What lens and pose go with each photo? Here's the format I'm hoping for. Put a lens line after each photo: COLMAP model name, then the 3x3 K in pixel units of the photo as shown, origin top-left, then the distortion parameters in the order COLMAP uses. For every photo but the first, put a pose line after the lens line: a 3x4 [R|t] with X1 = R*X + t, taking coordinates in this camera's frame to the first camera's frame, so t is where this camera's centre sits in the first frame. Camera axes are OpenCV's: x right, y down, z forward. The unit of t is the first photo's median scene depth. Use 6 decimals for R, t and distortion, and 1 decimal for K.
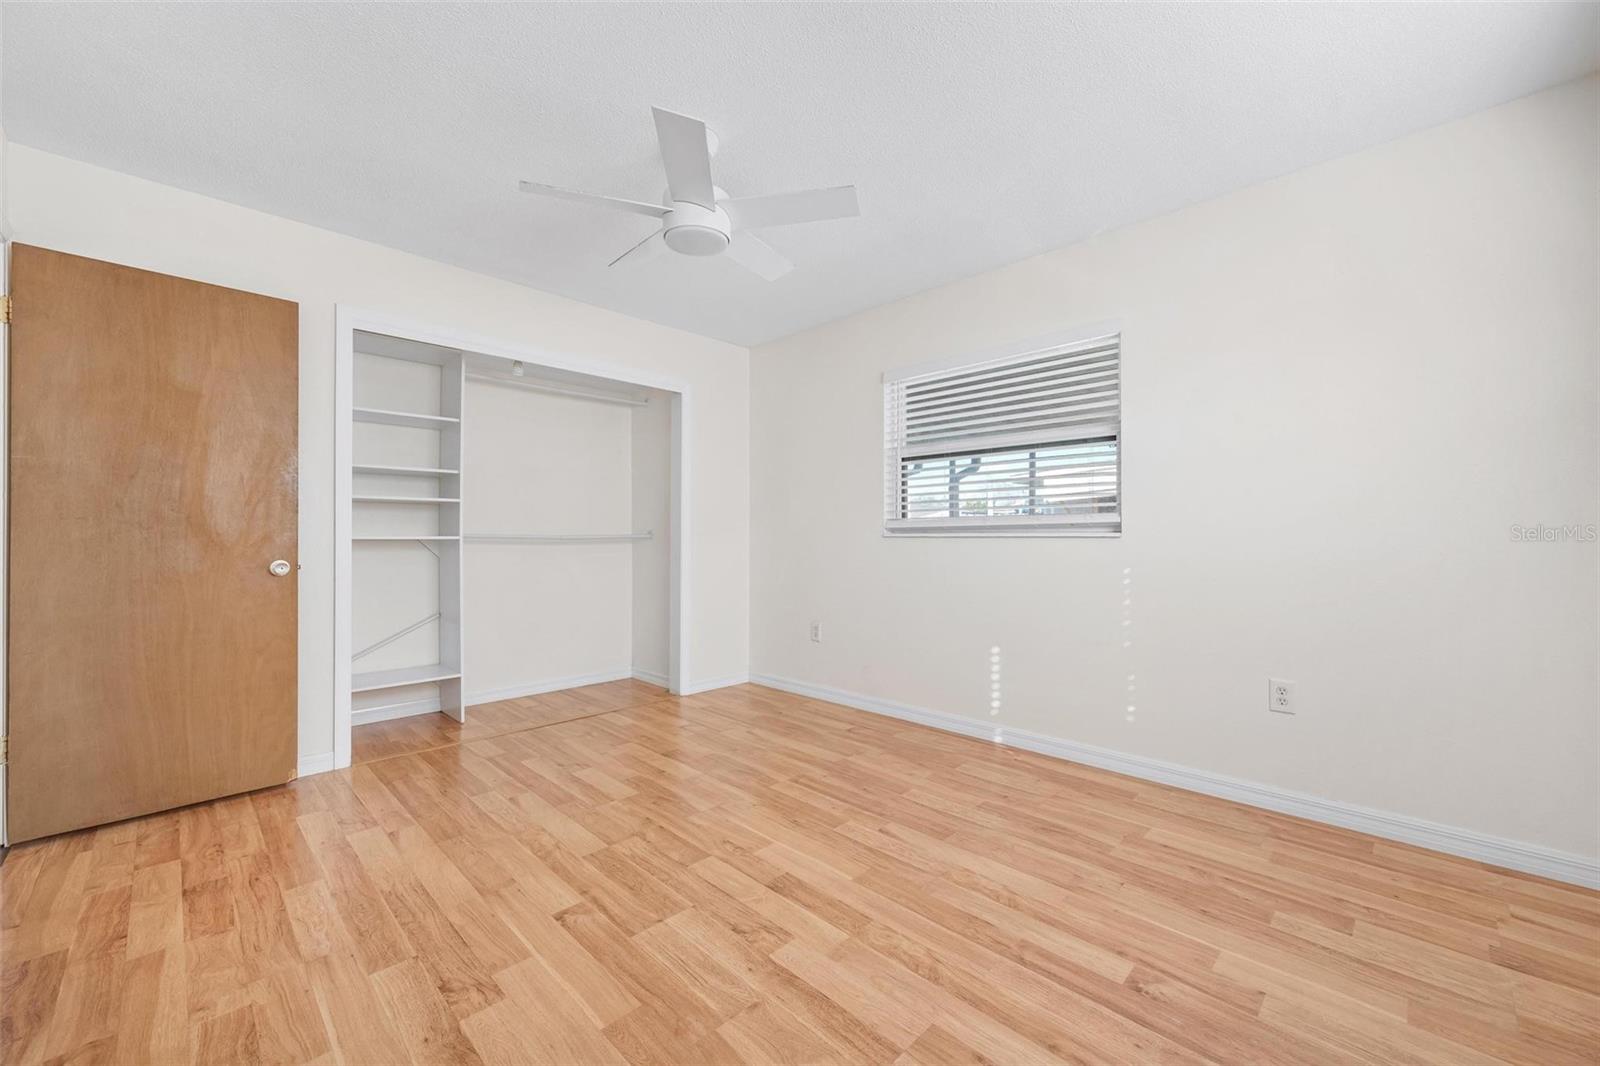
lens RADIAL K [[635.5, 0, 806.8], [0, 635.5, 529.9], [0, 0, 1]] dist [0.004457, -0.000584]
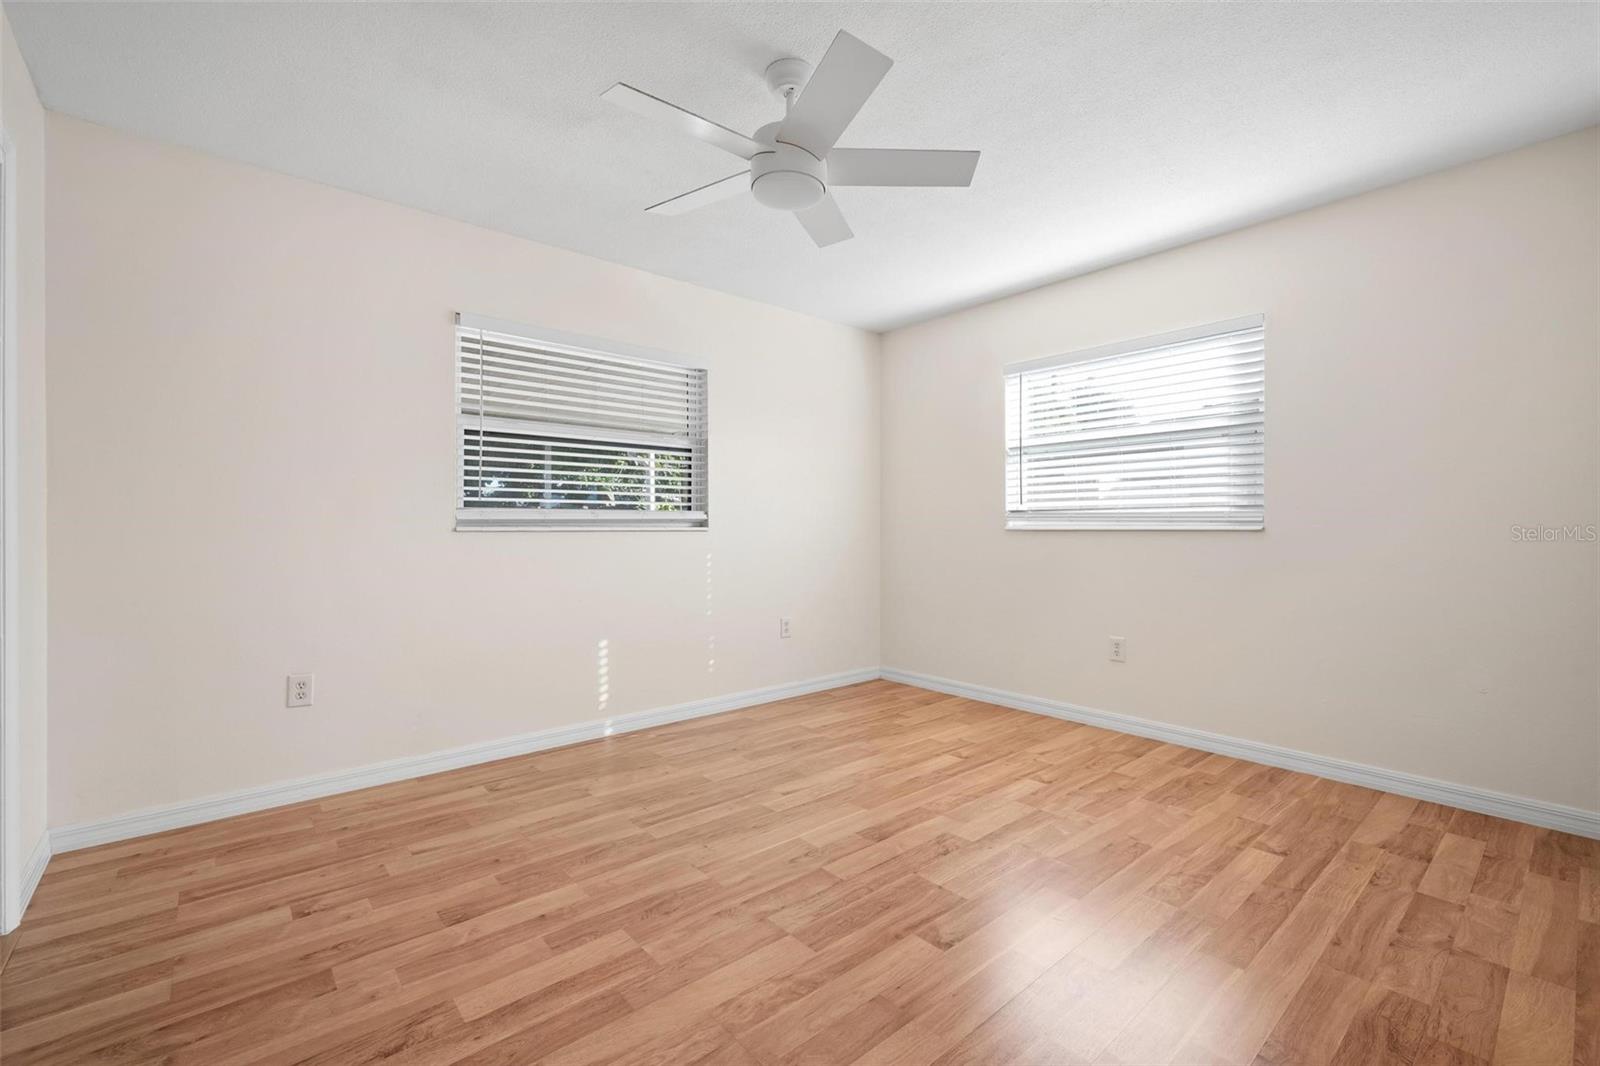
lens RADIAL K [[680.7, 0, 805.0], [0, 680.7, 532.9], [0, 0, 1]] dist [0.003142, 0.000153]
pose [[0.080644, -0.004899, 0.996731, -0.984782], [-0.008021, 0.999952, 0.005564, 0.008115], [-0.996711, -0.008444, 0.080601, 0.806133]]
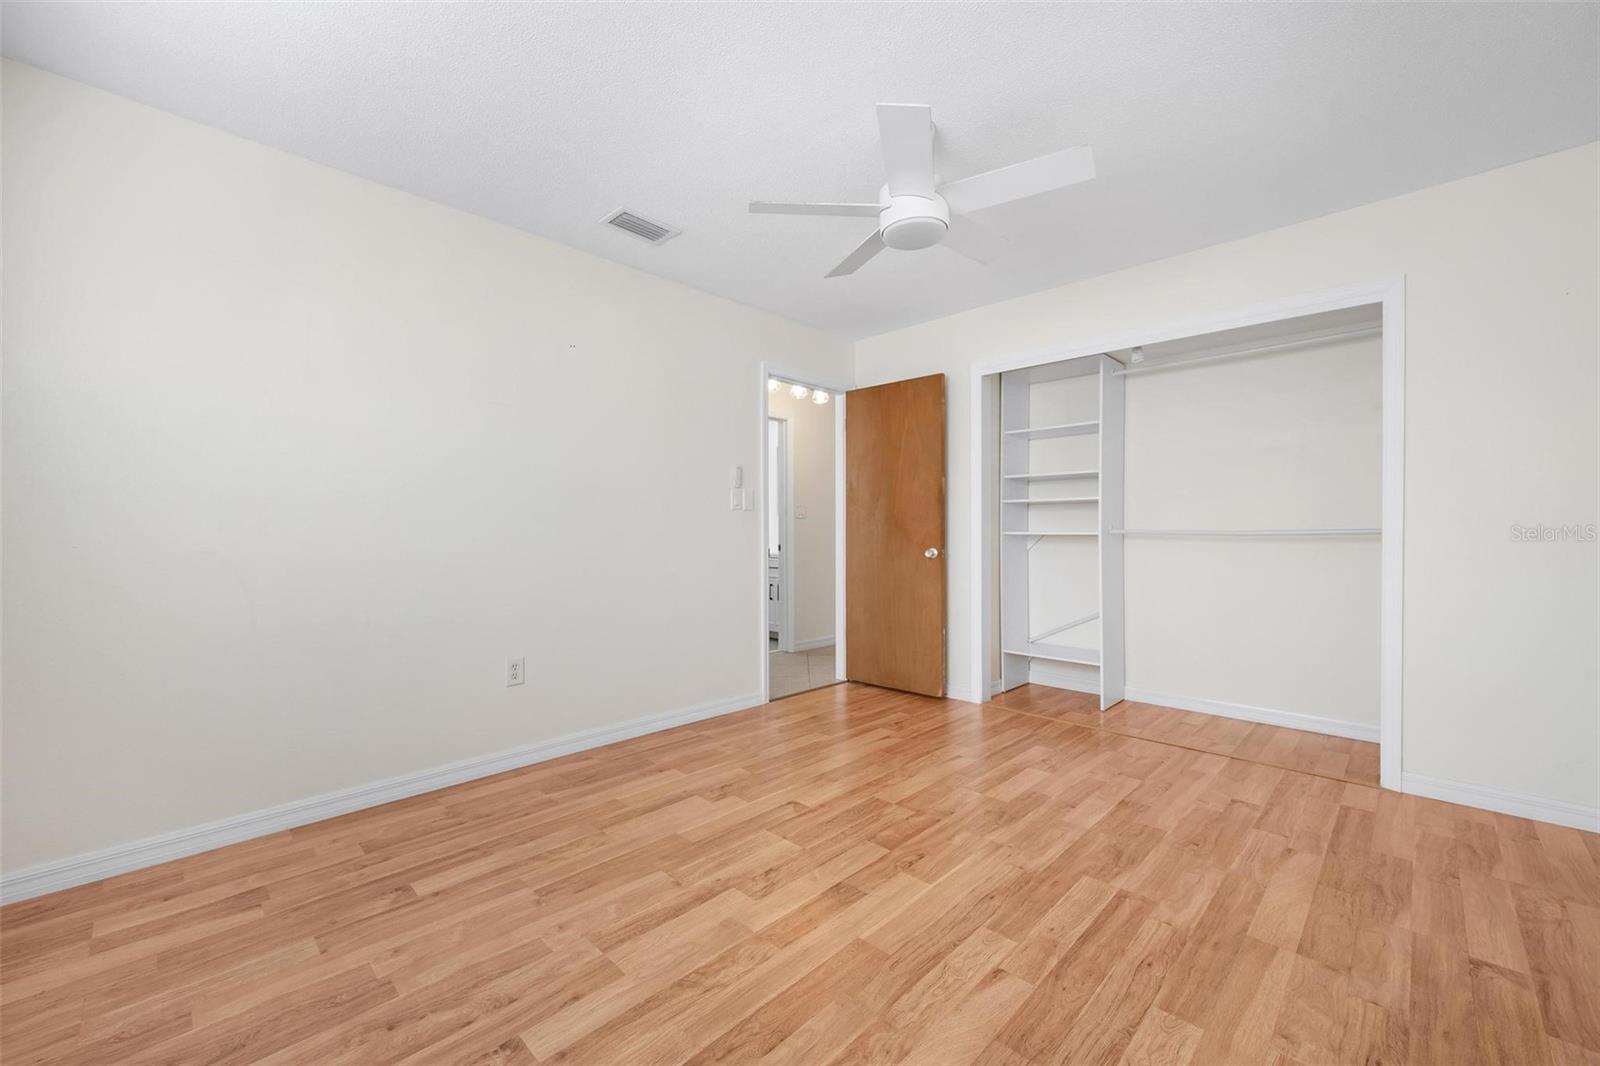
lens RADIAL K [[635.5, 0, 801.4], [0, 635.5, 537.8], [0, 0, 1]] dist [0.004457, -0.000584]
pose [[-0.000278, 0.008312, -0.999965, 0.724717], [0.011043, 0.999905, 0.008309, 0.006991], [0.999939, -0.011041, -0.000370, 0.735969]]
